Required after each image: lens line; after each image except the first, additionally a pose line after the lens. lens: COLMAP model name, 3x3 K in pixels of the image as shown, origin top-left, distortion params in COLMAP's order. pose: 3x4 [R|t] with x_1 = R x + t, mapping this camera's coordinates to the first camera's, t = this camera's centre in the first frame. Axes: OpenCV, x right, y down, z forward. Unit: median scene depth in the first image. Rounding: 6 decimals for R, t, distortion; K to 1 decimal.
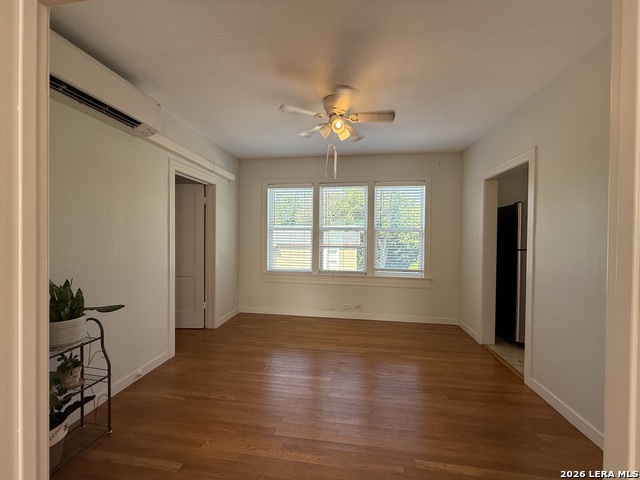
lens RADIAL K [[255.2, 0, 318.1], [0, 255.2, 239.8], [0, 0, 1]] dist [-0.000982, 0.000810]
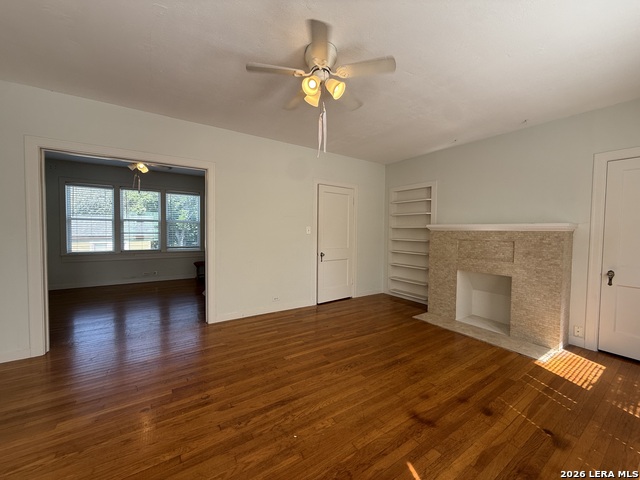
lens RADIAL K [[255.2, 0, 318.2], [0, 255.2, 240.8], [0, 0, 1]] dist [-0.000982, 0.000810]
pose [[0.738437, -0.031913, 0.673567, -0.146547], [0.009547, 0.999274, 0.036879, 0.031234], [-0.674255, -0.020802, 0.738206, -0.777019]]
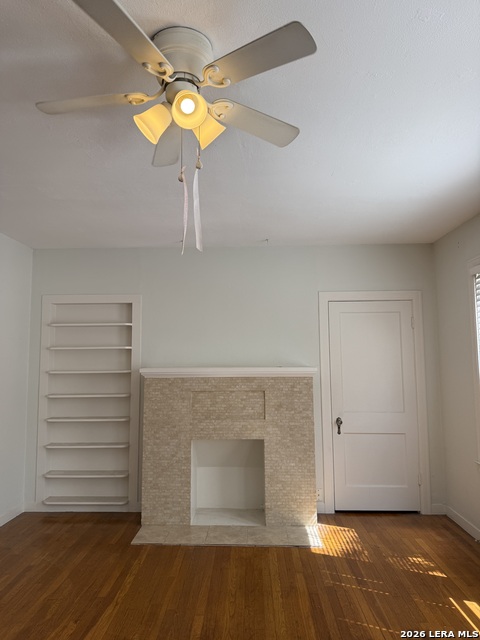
lens RADIAL K [[447.8, 0, 238.2], [0, 447.8, 318.3], [0, 0, 1]] dist [0.035004, -0.043787]
pose [[-0.115872, 0.093210, 0.988881, -0.208336], [0.022458, 0.995578, -0.091210, -0.007000], [-0.993010, 0.011640, -0.117453, -0.416398]]
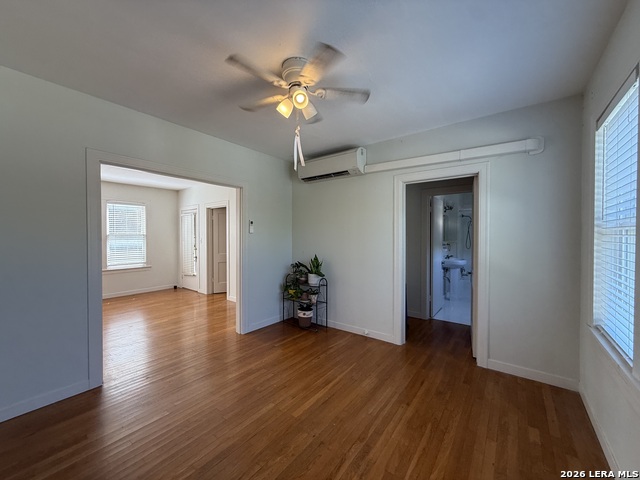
lens RADIAL K [[255.2, 0, 317.5], [0, 255.2, 239.2], [0, 0, 1]] dist [-0.000982, 0.000810]
pose [[-0.490475, -0.000178, -0.871455, 0.491182], [-0.019993, 0.999739, 0.011049, -0.020358], [0.871226, 0.022843, -0.490351, 0.982141]]
